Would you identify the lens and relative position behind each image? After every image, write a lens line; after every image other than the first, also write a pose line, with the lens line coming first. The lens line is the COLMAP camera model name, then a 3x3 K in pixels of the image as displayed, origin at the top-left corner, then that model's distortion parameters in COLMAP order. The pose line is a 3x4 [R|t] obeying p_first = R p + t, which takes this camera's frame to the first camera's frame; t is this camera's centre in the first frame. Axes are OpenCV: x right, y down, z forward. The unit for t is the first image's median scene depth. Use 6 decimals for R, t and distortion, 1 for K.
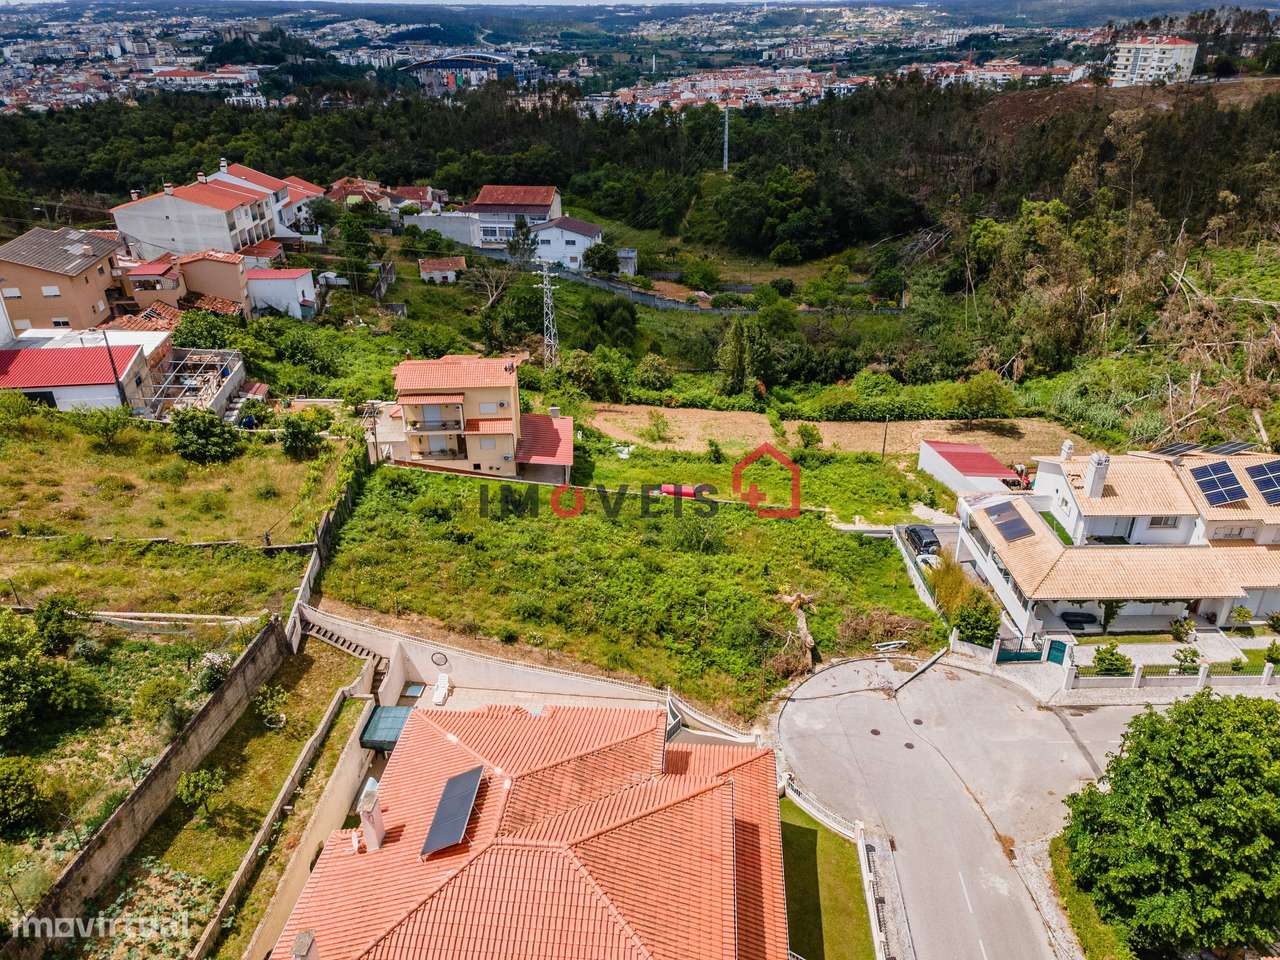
lens RADIAL K [[936.5, 0, 640.0], [0, 936.5, 480.0], [0, 0, 1]] dist [0.037777, 0.009882]
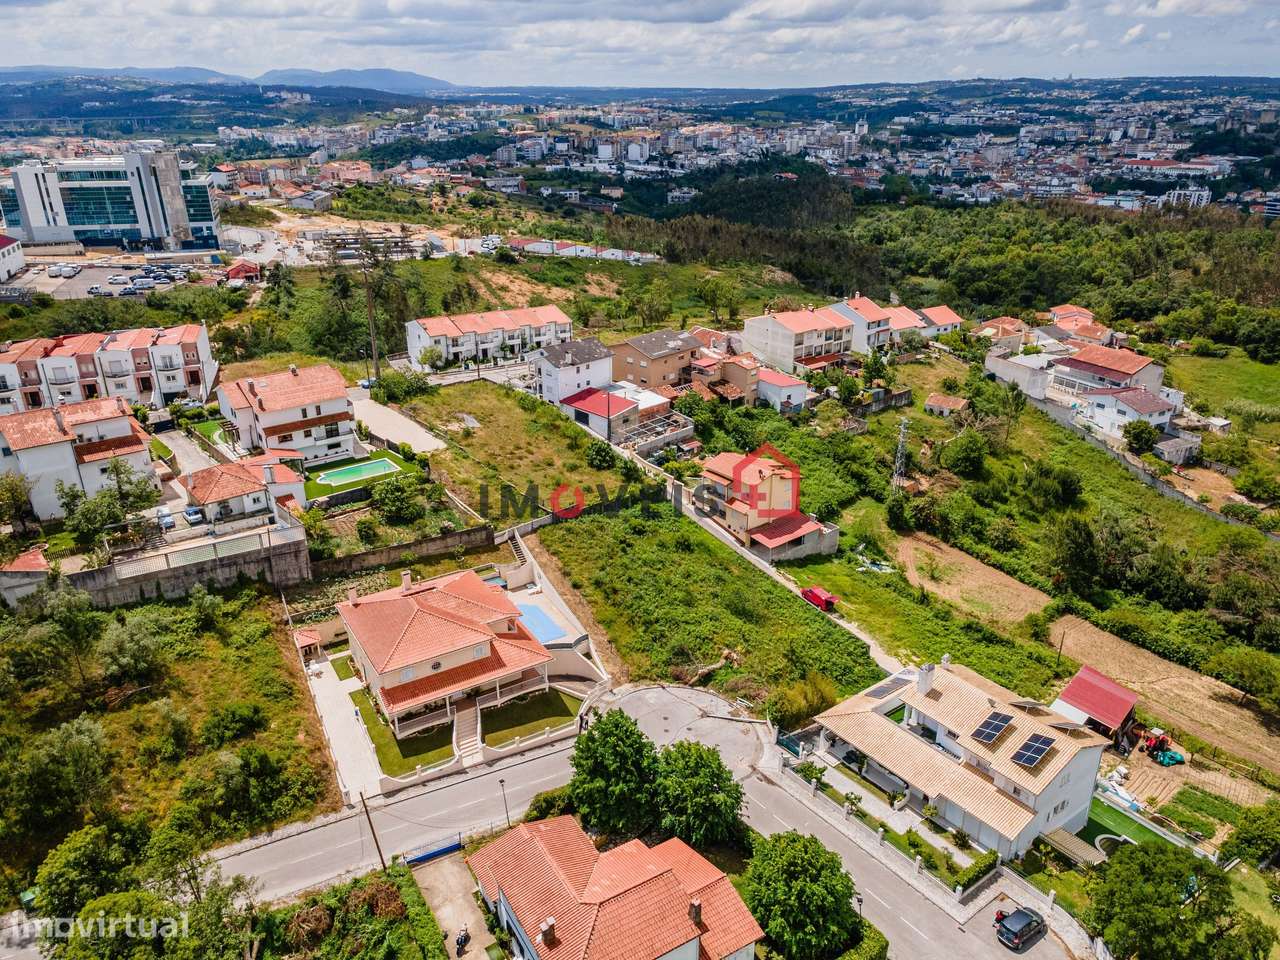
lens RADIAL K [[936.5, 0, 640.0], [0, 936.5, 480.0], [0, 0, 1]] dist [0.037777, 0.009882]
pose [[0.592539, 0.322007, -0.738383, 0.654767], [-0.368352, 0.923493, 0.107138, -0.149227], [0.716390, 0.208501, 0.665817, -0.140181]]
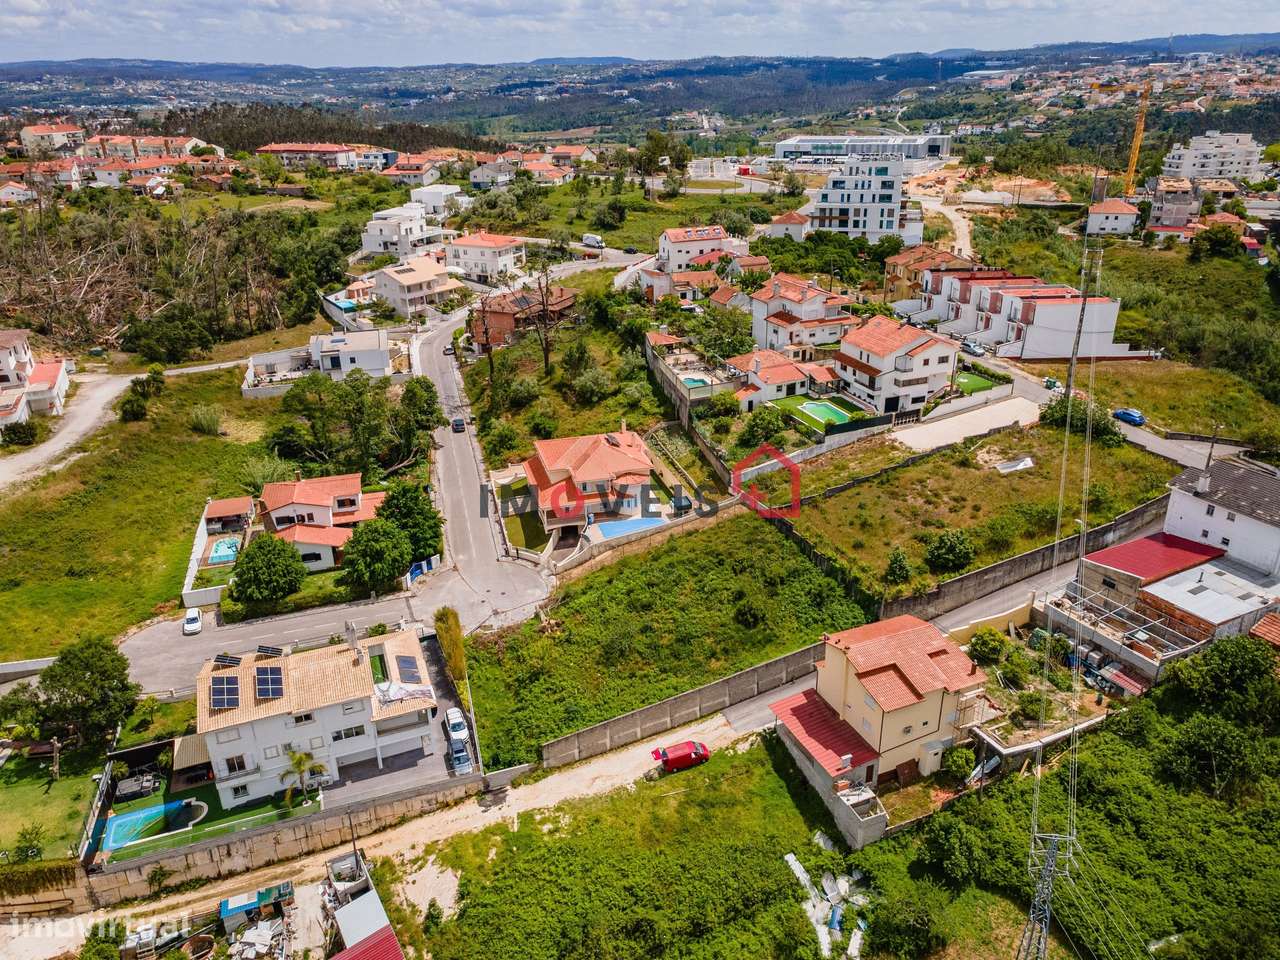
lens RADIAL K [[936.9, 0, 640.0], [0, 936.9, 480.0], [0, 0, 1]] dist [0.014410, 0.058481]
pose [[-0.940900, 0.166717, -0.294811, 0.259666], [-0.121124, 0.647250, 0.752593, -0.739139], [0.316286, 0.743824, -0.588804, 1.033491]]
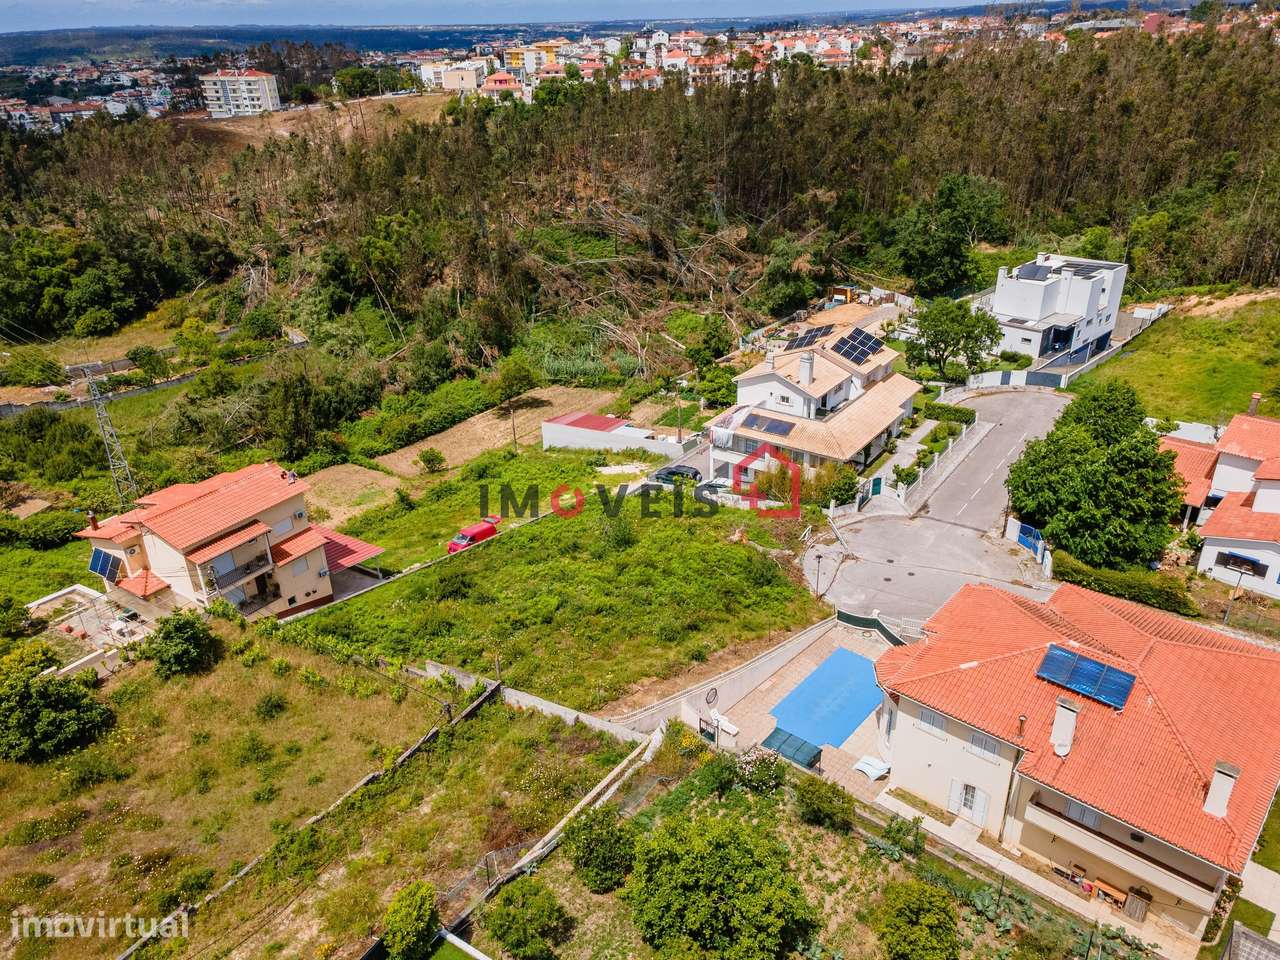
lens RADIAL K [[936.5, 0, 640.0], [0, 936.5, 480.0], [0, 0, 1]] dist [0.037777, 0.009882]
pose [[0.594014, -0.357607, 0.720601, -0.399313], [0.379171, 0.914481, 0.141260, -0.081007], [-0.709491, 0.189321, 0.678808, 0.159944]]
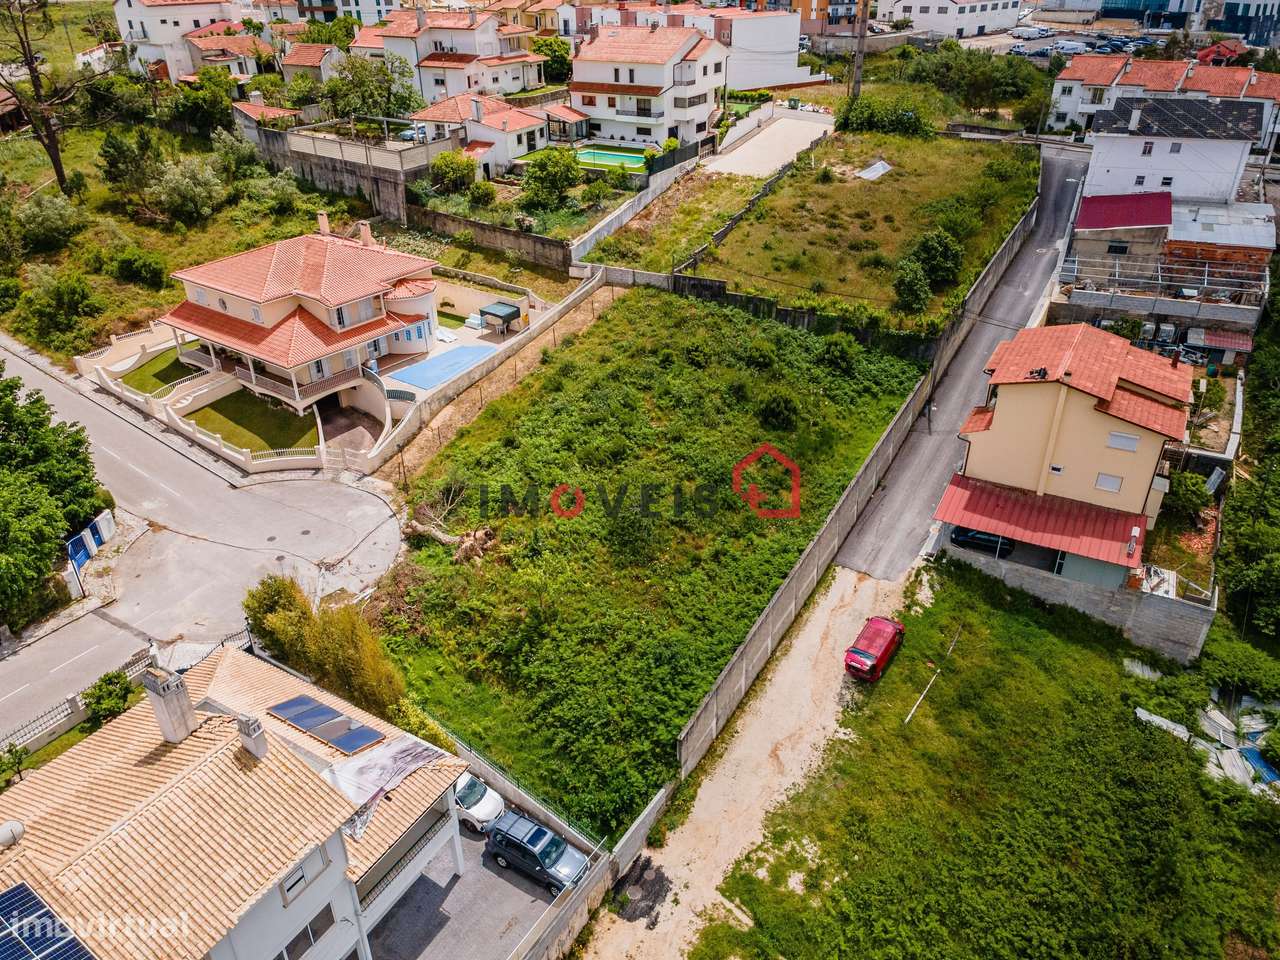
lens RADIAL K [[936.5, 0, 640.0], [0, 936.5, 480.0], [0, 0, 1]] dist [0.037777, 0.009882]
pose [[-0.532199, 0.436890, -0.725184, 0.383788], [-0.363415, 0.655745, 0.661761, -0.299493], [0.764653, 0.615731, -0.190214, 0.697921]]
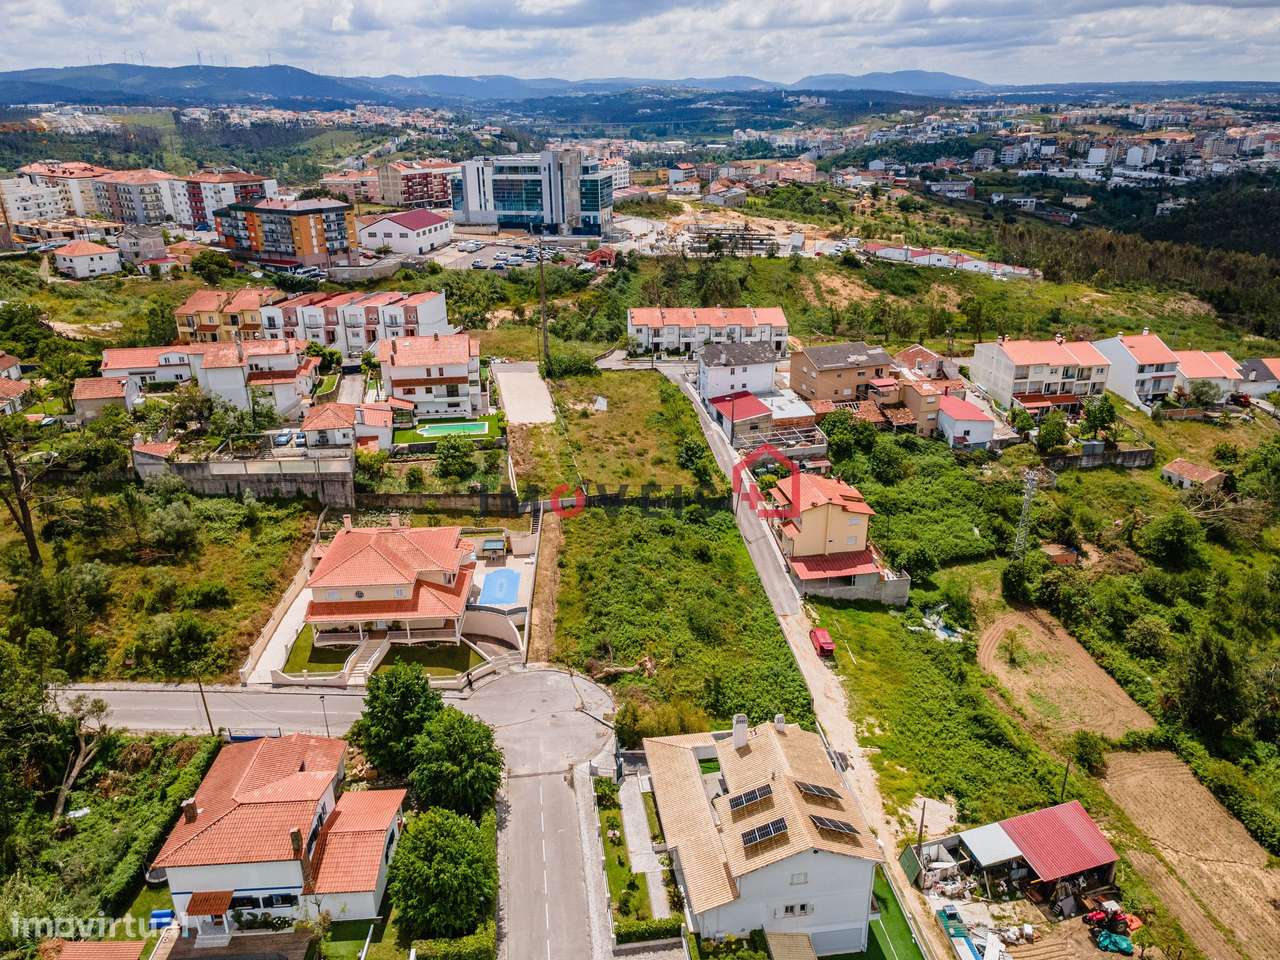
lens RADIAL K [[936.5, 0, 640.0], [0, 936.5, 480.0], [0, 0, 1]] dist [0.037777, 0.009882]
pose [[0.125973, 0.389592, -0.912332, 0.837911], [-0.440185, 0.846118, 0.300537, -0.341359], [0.889027, 0.363735, 0.278080, 0.241921]]
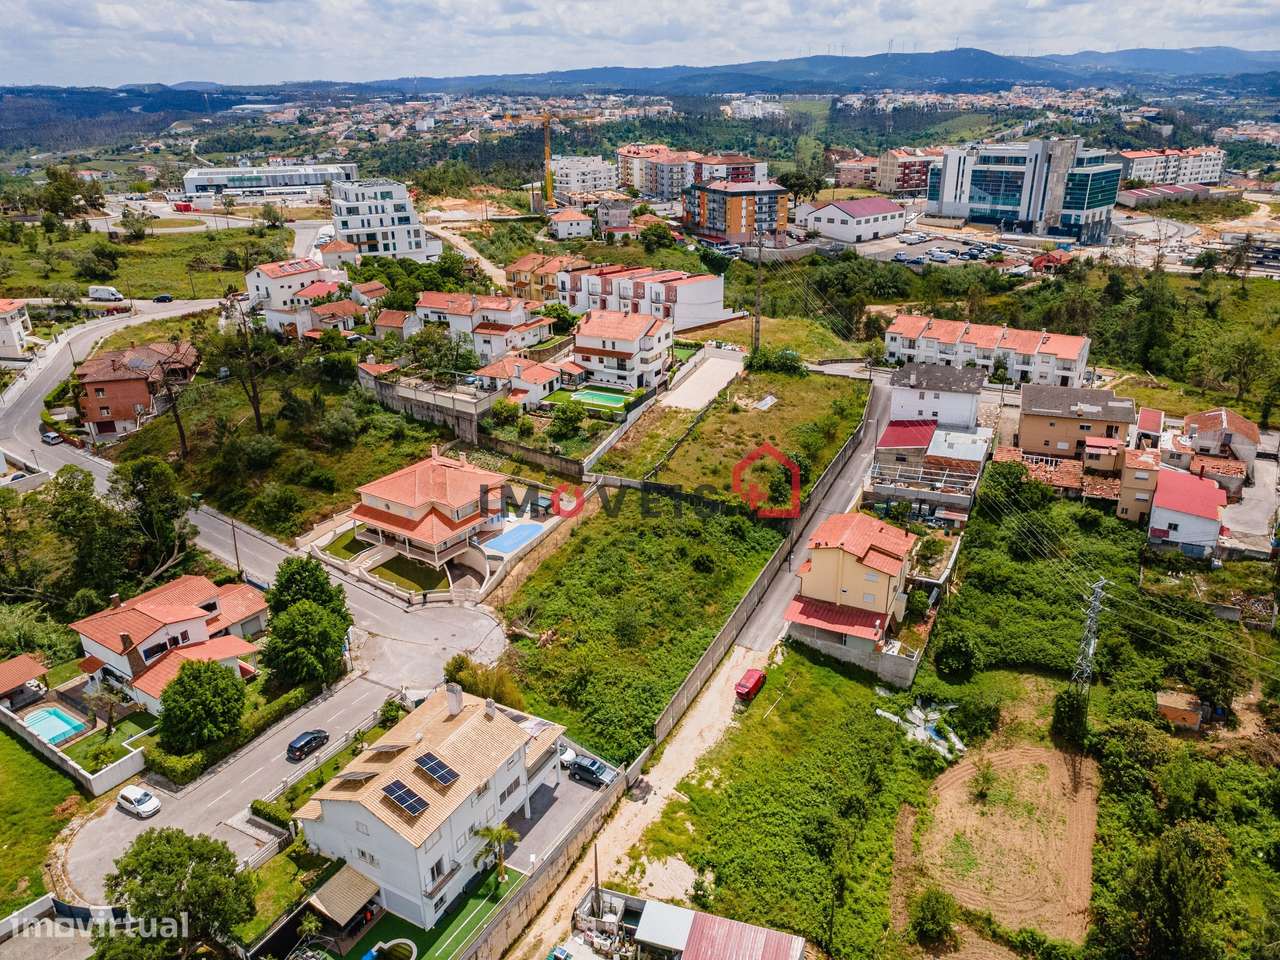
lens RADIAL K [[936.5, 0, 640.0], [0, 936.5, 480.0], [0, 0, 1]] dist [0.037777, 0.009882]
pose [[-0.496146, 0.357067, -0.791418, 0.734290], [-0.368392, 0.738829, 0.564287, -0.608902], [0.786211, 0.571520, -0.235026, 0.764812]]
